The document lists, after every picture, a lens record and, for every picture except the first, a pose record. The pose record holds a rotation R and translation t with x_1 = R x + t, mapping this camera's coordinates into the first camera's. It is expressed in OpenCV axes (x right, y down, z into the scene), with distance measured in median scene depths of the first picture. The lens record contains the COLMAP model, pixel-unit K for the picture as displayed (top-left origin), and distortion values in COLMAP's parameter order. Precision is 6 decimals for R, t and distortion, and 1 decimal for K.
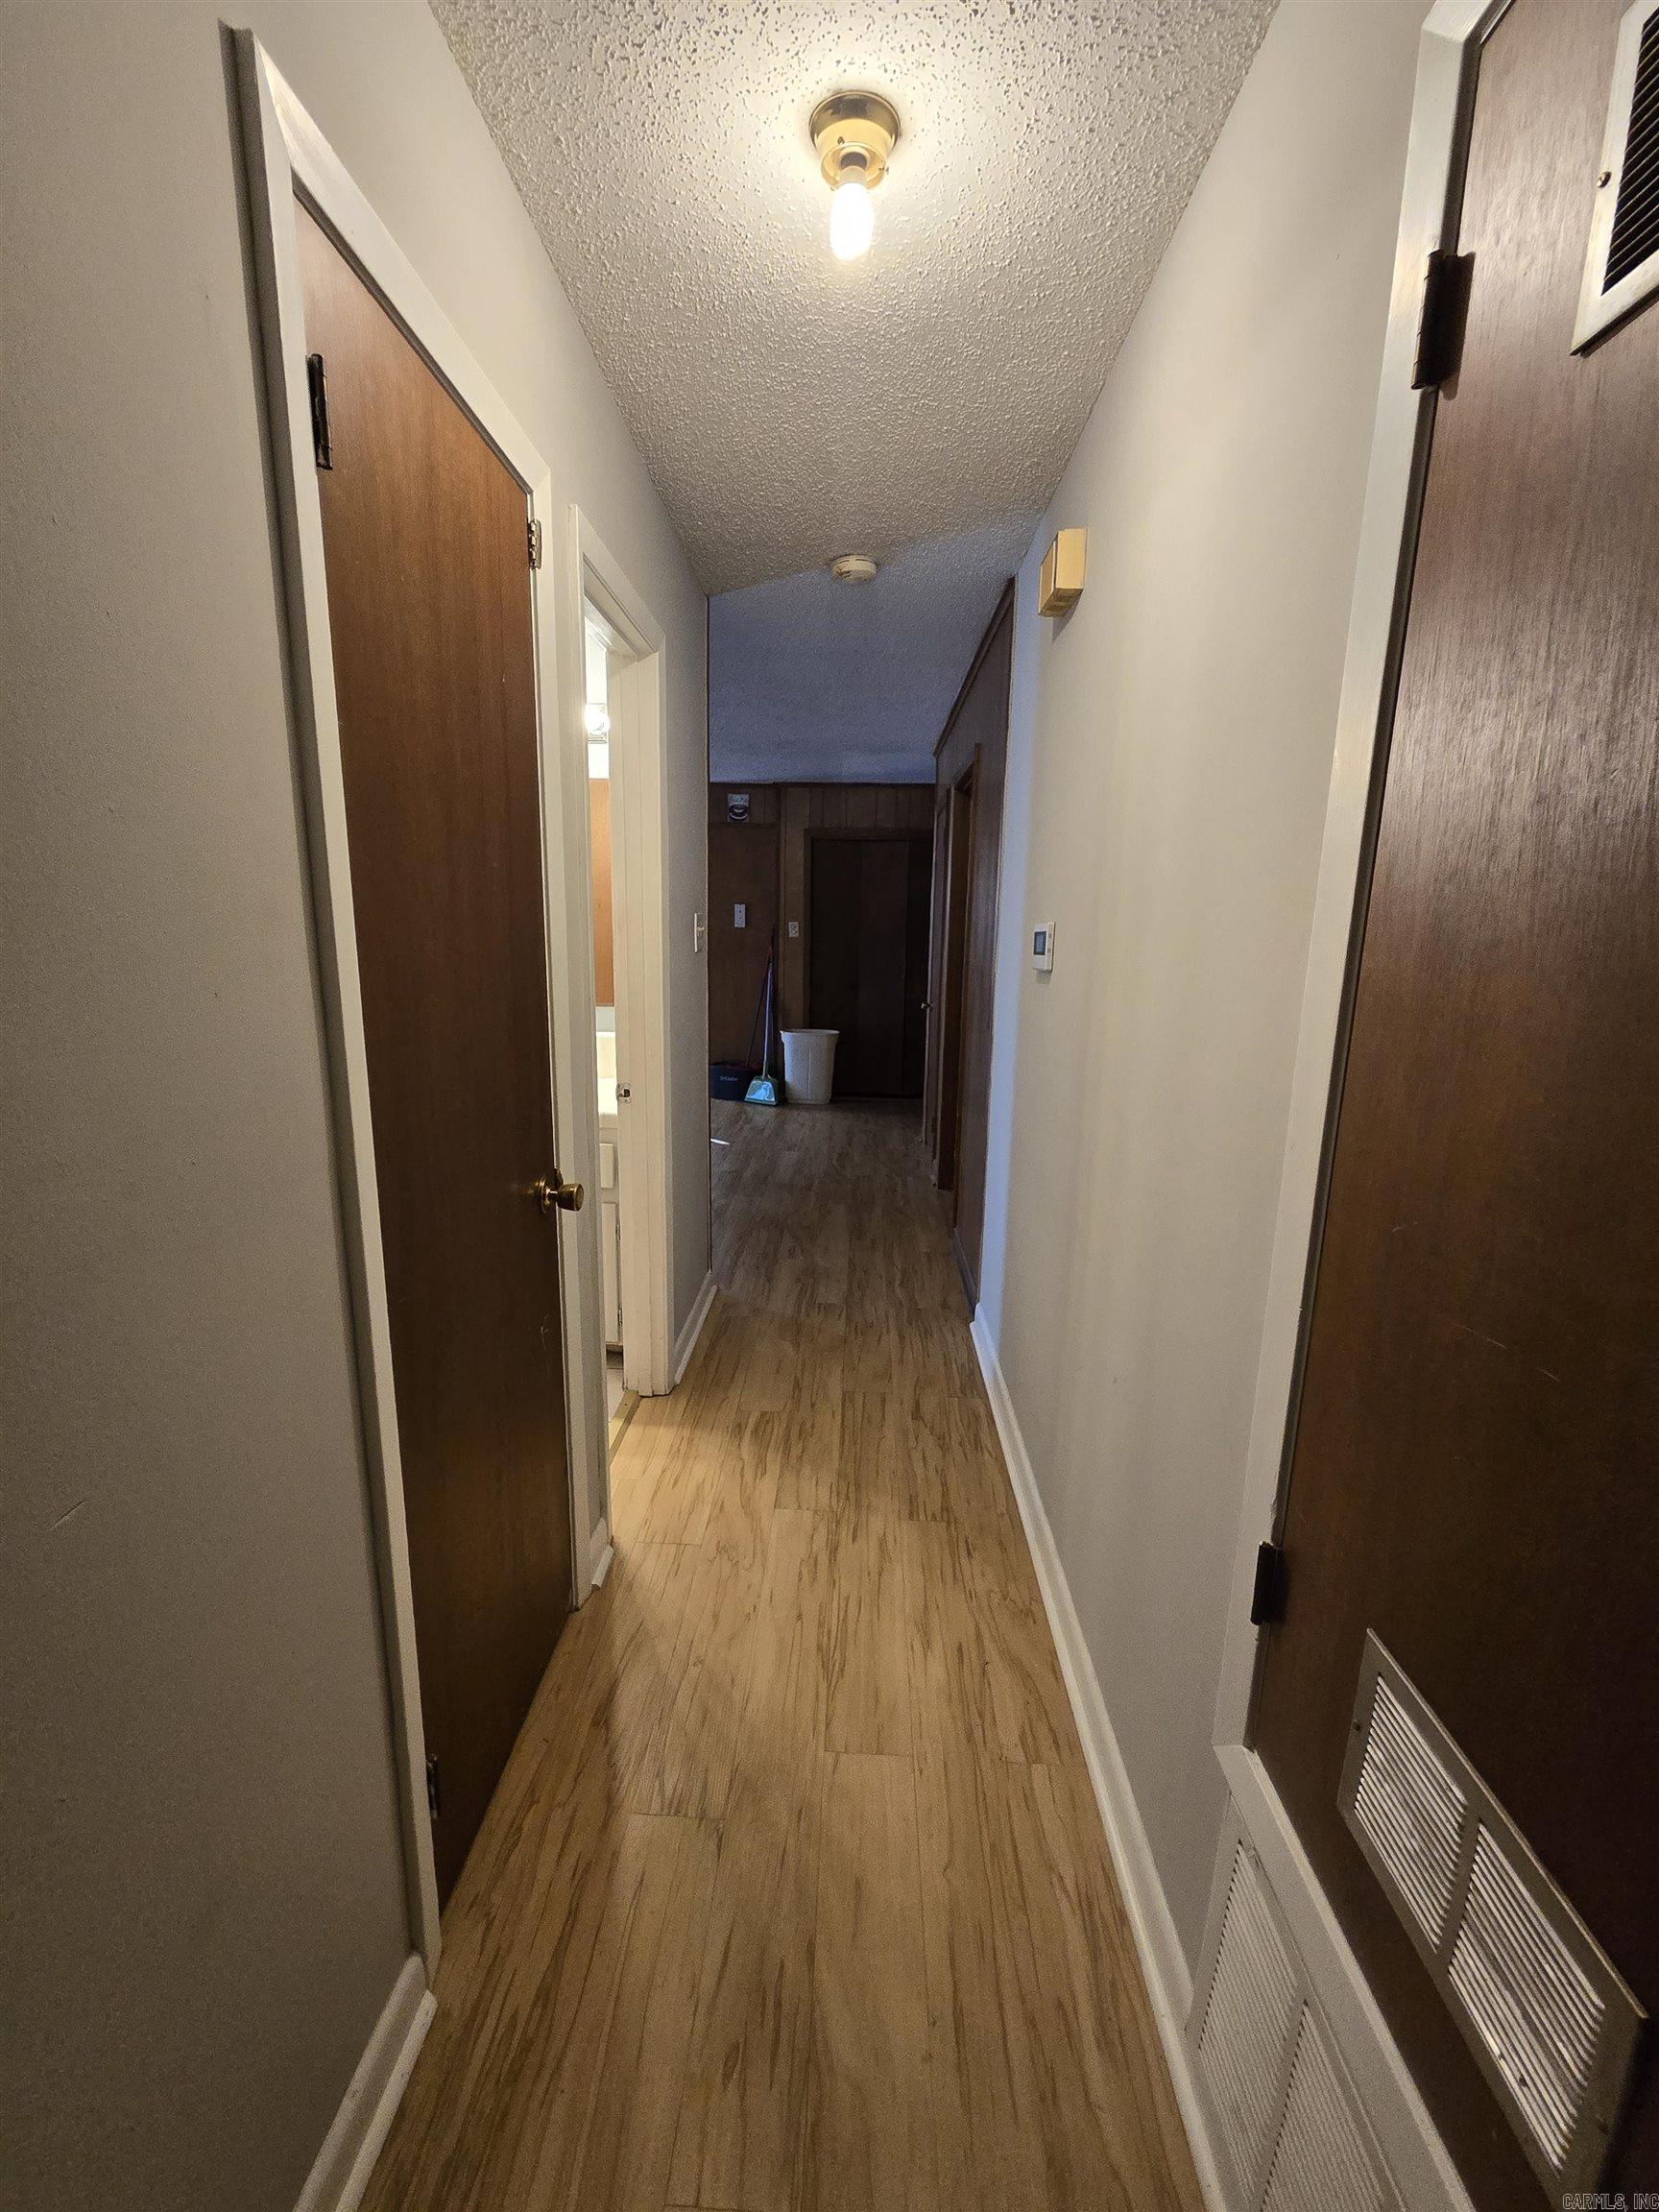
lens RADIAL K [[906.4, 0, 823.7], [0, 906.4, 1105.5], [0, 0, 1]] dist [0.001609, 0.001139]
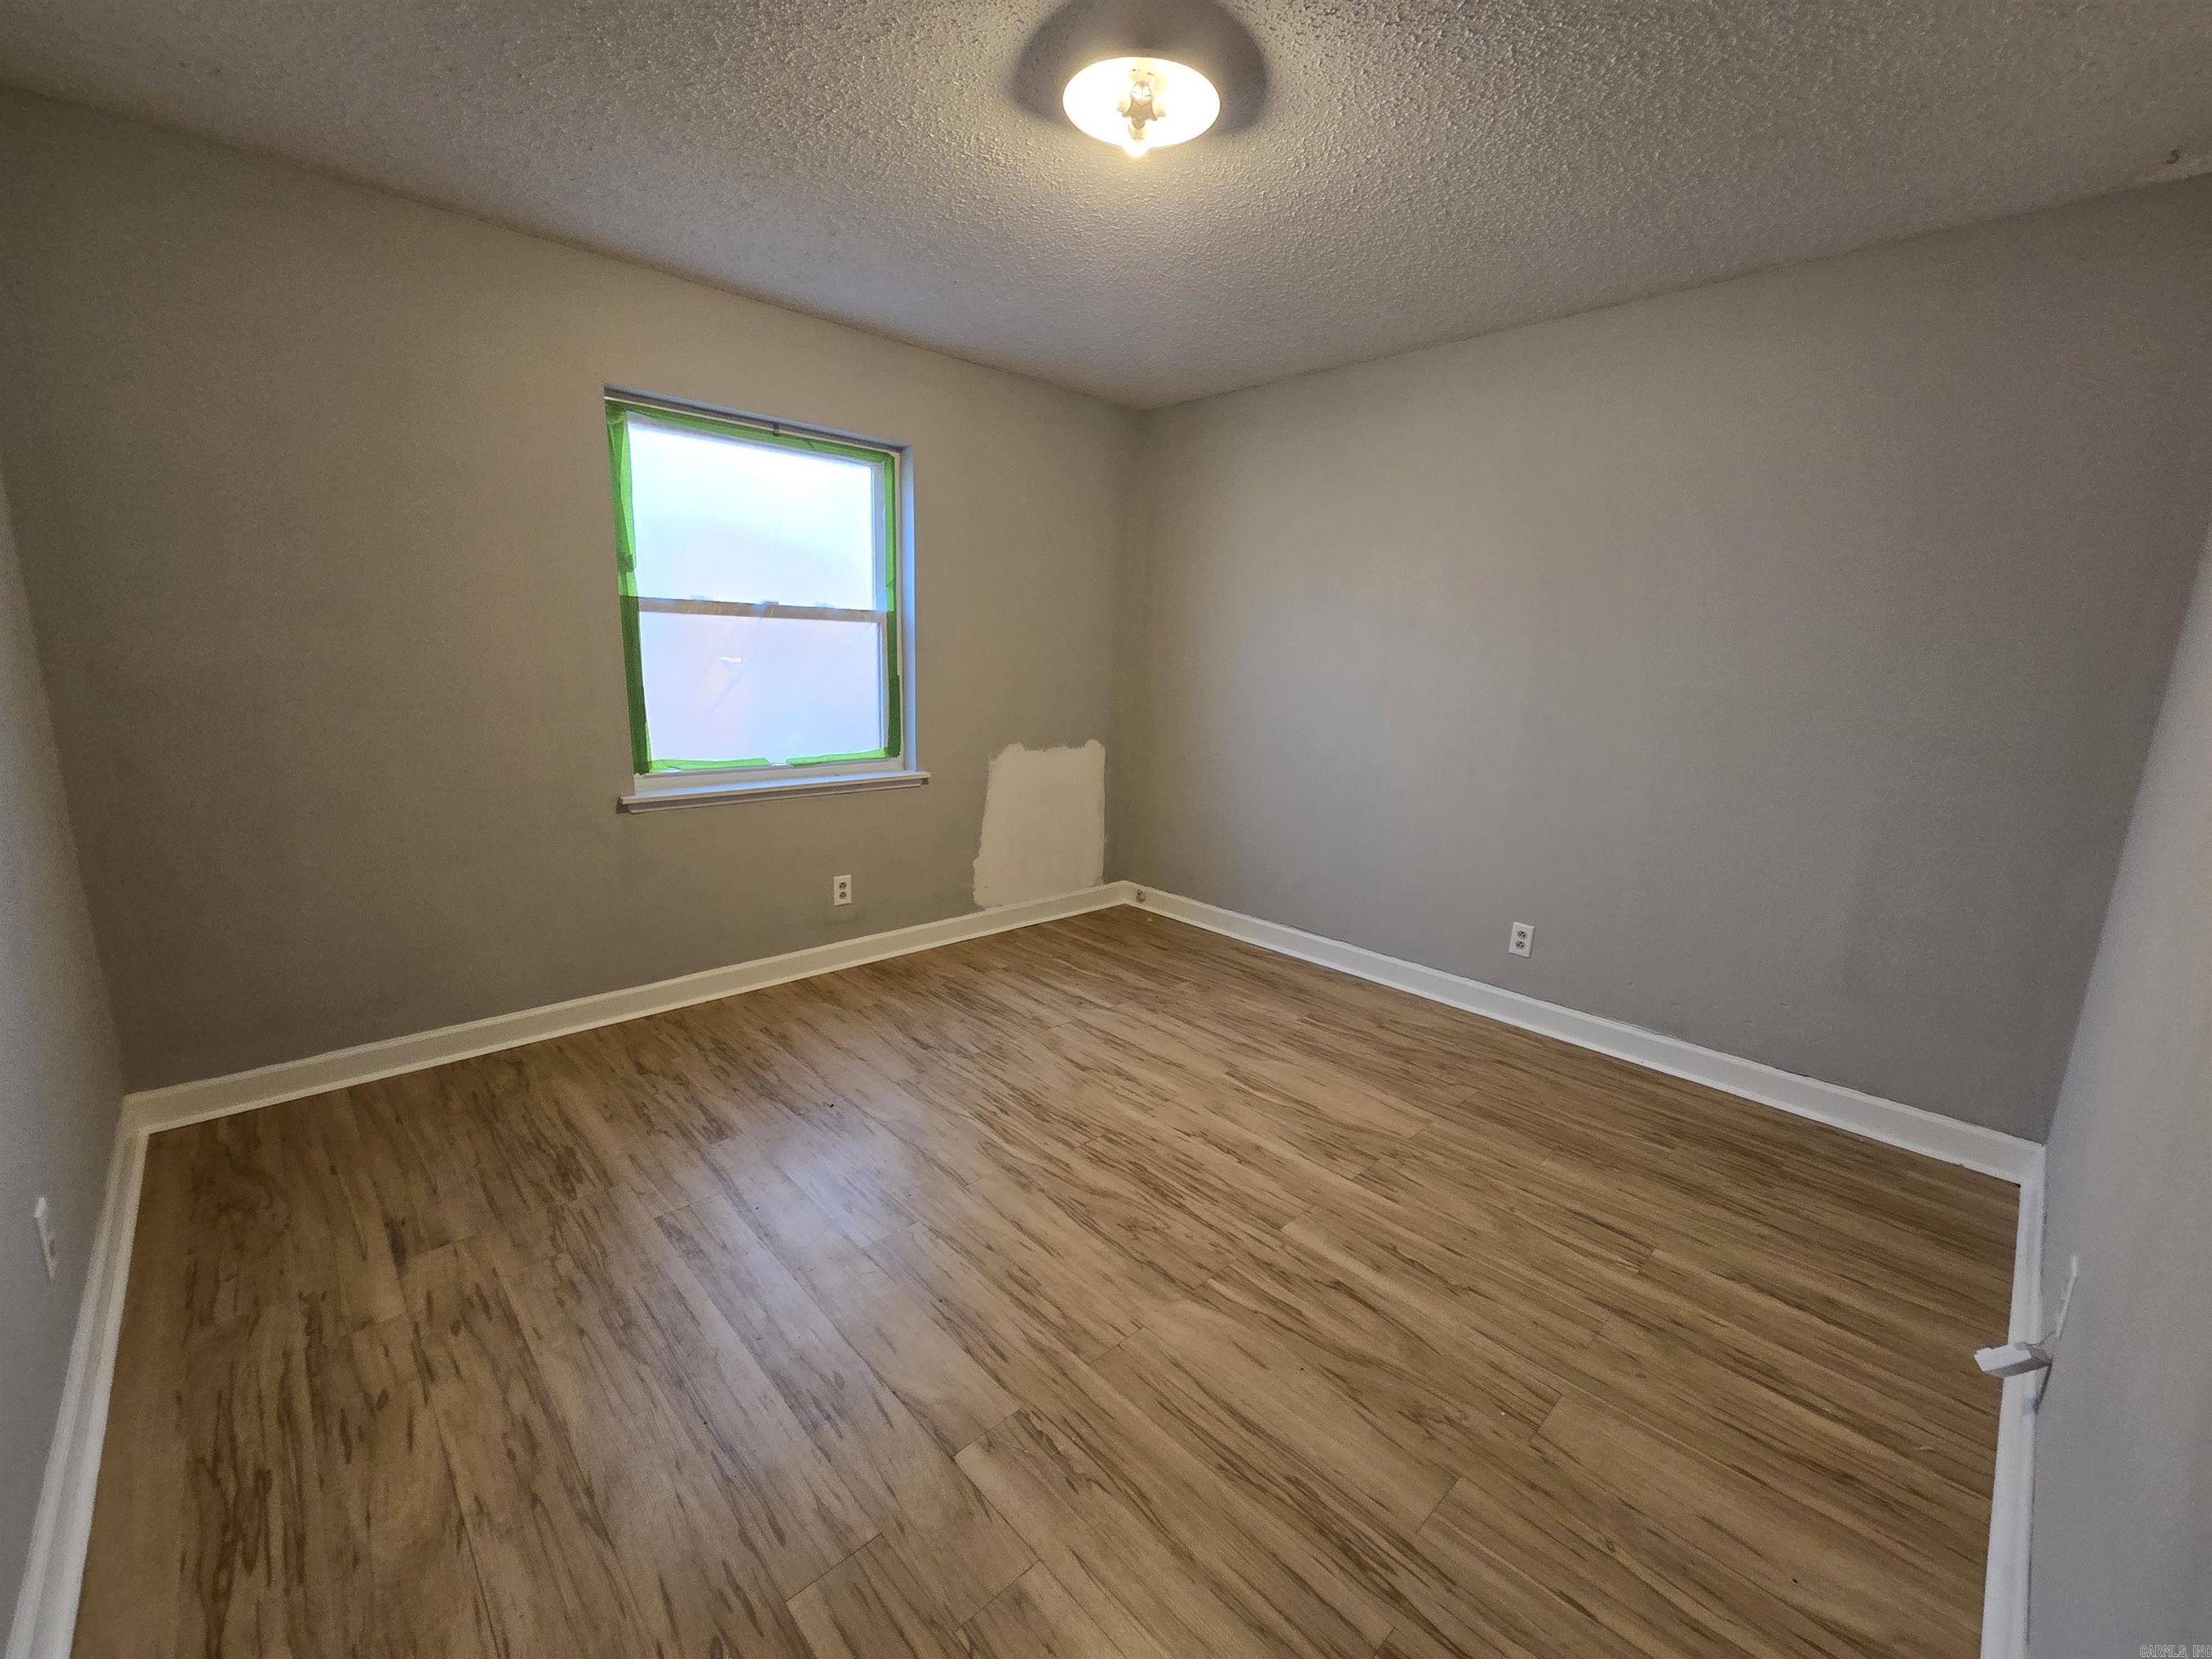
lens RADIAL K [[906.4, 0, 1098.7], [0, 906.4, 831.8], [0, 0, 1]] dist [0.001609, 0.001139]
pose [[-0.688640, 0.086263, -0.719954, 0.652325], [-0.202227, 0.930653, 0.304941, -0.132128], [0.696333, 0.355589, -0.623440, 1.129139]]
